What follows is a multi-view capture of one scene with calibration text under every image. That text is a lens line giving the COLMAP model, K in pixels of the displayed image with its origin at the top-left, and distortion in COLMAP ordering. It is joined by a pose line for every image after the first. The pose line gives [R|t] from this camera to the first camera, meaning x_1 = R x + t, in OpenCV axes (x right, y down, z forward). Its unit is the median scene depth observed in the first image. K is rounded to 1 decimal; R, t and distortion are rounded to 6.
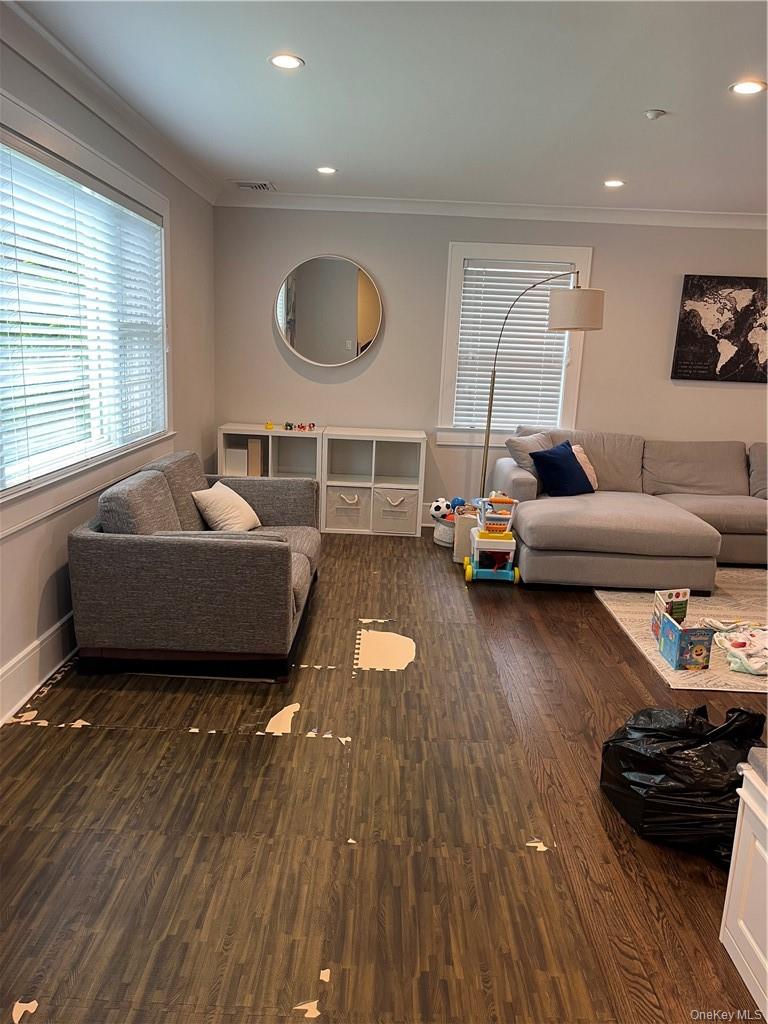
lens RADIAL K [[767.4, 0, 384.0], [0, 767.4, 512.0], [0, 0, 1]] dist [0.067354, -0.078844]
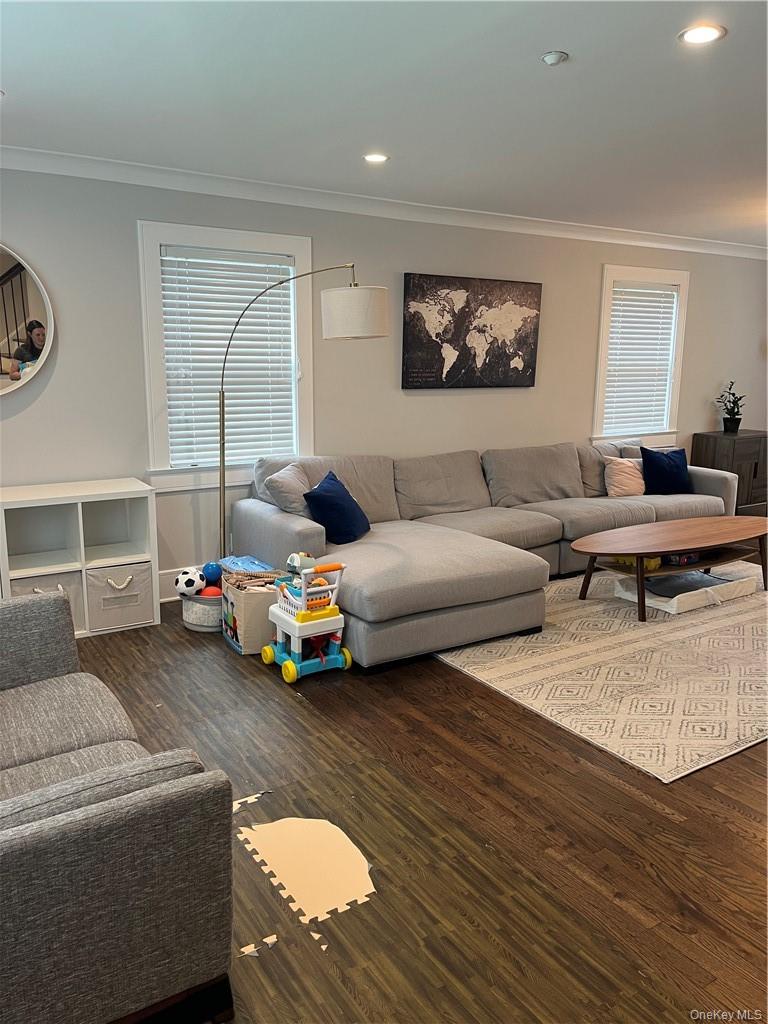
lens RADIAL K [[779.1, 0, 384.0], [0, 779.1, 512.0], [0, 0, 1]] dist [0.047507, -0.007525]
pose [[0.839076, -0.144150, 0.524568, -0.150426], [0.144556, 0.988669, 0.040458, -0.072436], [-0.524456, 0.041883, 0.850407, 0.254245]]
